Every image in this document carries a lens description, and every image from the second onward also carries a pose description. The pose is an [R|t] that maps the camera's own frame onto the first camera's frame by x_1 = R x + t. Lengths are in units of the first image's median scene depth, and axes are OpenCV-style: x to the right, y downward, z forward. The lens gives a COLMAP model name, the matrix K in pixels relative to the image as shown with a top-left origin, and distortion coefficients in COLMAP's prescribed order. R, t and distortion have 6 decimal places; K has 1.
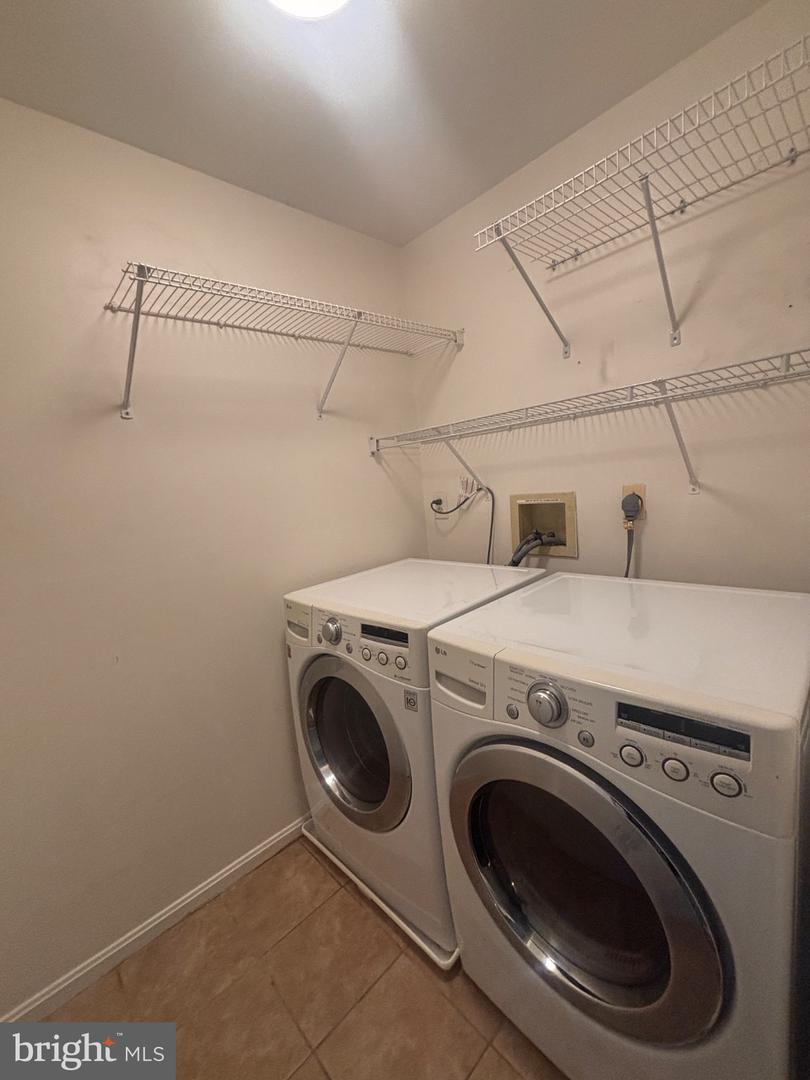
lens RADIAL K [[436.2, 0, 403.7], [0, 436.2, 540.9], [0, 0, 1]] dist [0.002101, 0.000173]
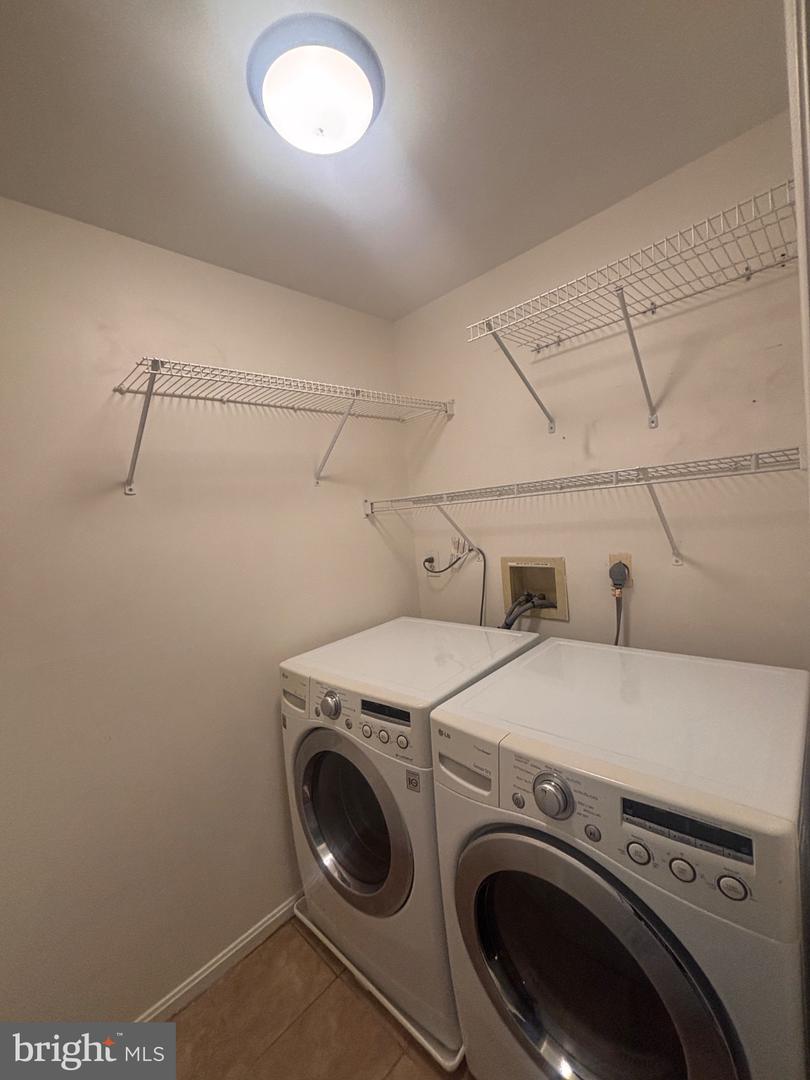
lens RADIAL K [[436.1, 0, 403.2], [0, 436.1, 540.3], [0, 0, 1]] dist [-0.000892, 0.000229]
pose [[0.999207, -0.001919, 0.039760, -0.039630], [0.004939, 0.997097, -0.075984, -0.095315], [-0.039499, 0.076120, 0.996316, -0.028978]]
